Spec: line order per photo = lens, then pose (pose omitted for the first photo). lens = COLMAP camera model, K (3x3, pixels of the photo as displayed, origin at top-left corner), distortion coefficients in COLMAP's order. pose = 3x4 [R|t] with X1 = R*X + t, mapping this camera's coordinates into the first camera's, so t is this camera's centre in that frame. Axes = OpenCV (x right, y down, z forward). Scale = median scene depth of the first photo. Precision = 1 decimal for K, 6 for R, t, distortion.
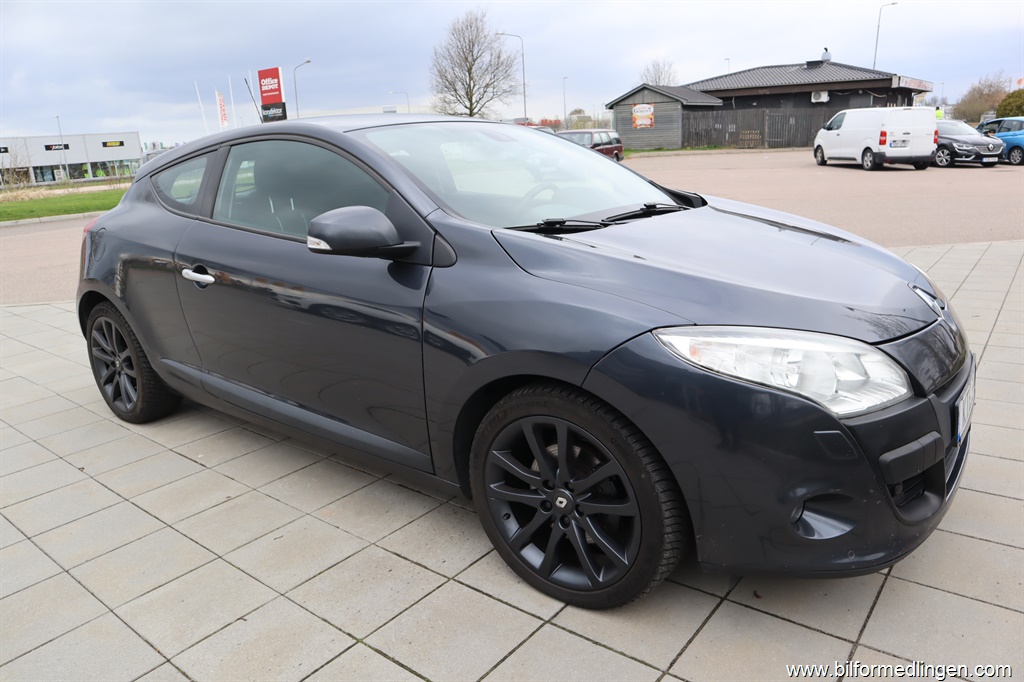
lens RADIAL K [[710.2, 0, 514.8], [0, 710.2, 344.1], [0, 0, 1]] dist [-0.131929, 0.084827]
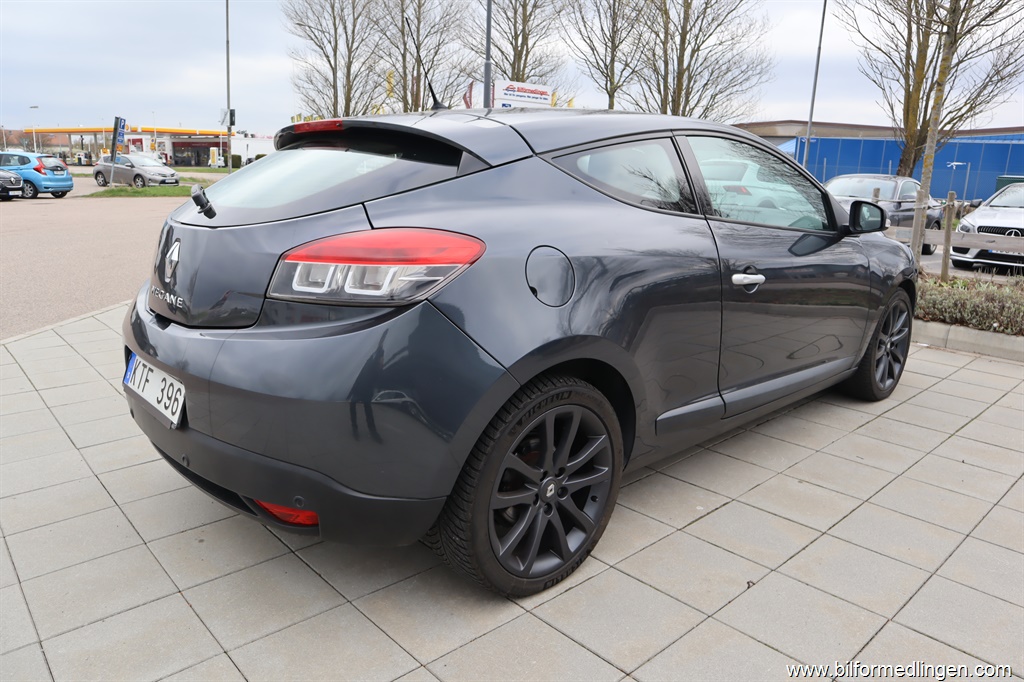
lens RADIAL K [[710.2, 0, 514.8], [0, 710.2, 344.1], [0, 0, 1]] dist [-0.131929, 0.084827]
pose [[0.158919, -0.181815, 0.970406, -0.108456], [0.234387, 0.961745, 0.141808, -0.016911], [-0.959066, 0.204915, 0.195454, 0.088083]]
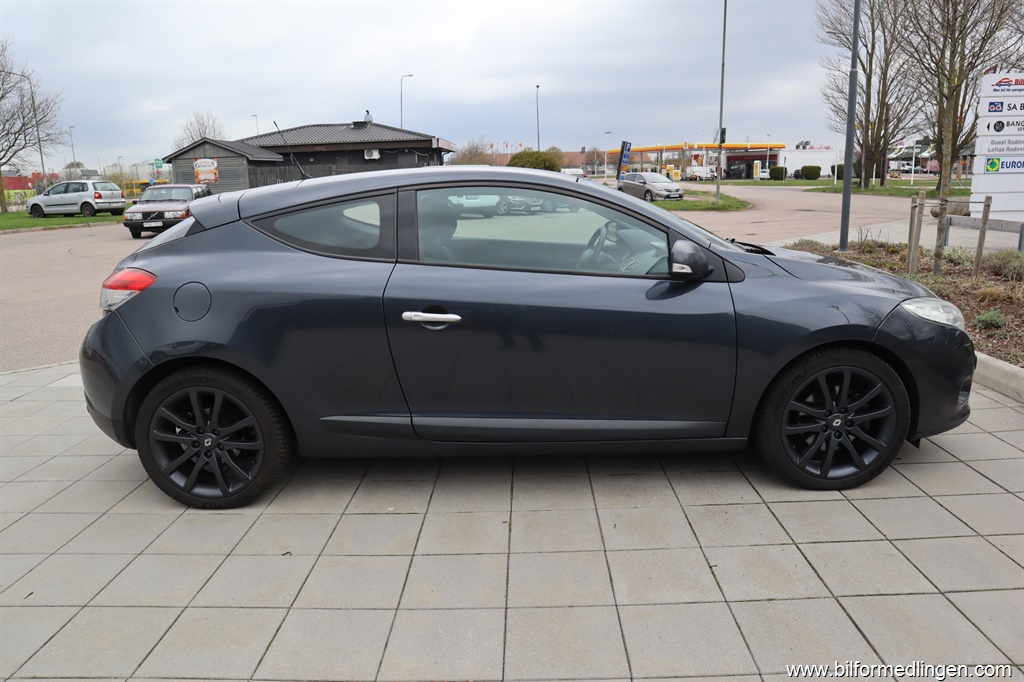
lens RADIAL K [[710.2, 0, 514.8], [0, 710.2, 344.1], [0, 0, 1]] dist [-0.131929, 0.084827]
pose [[0.794014, -0.107114, 0.598389, -0.075140], [0.151501, 0.988162, -0.024144, -0.001207], [-0.588719, 0.109827, 0.800842, 0.008483]]
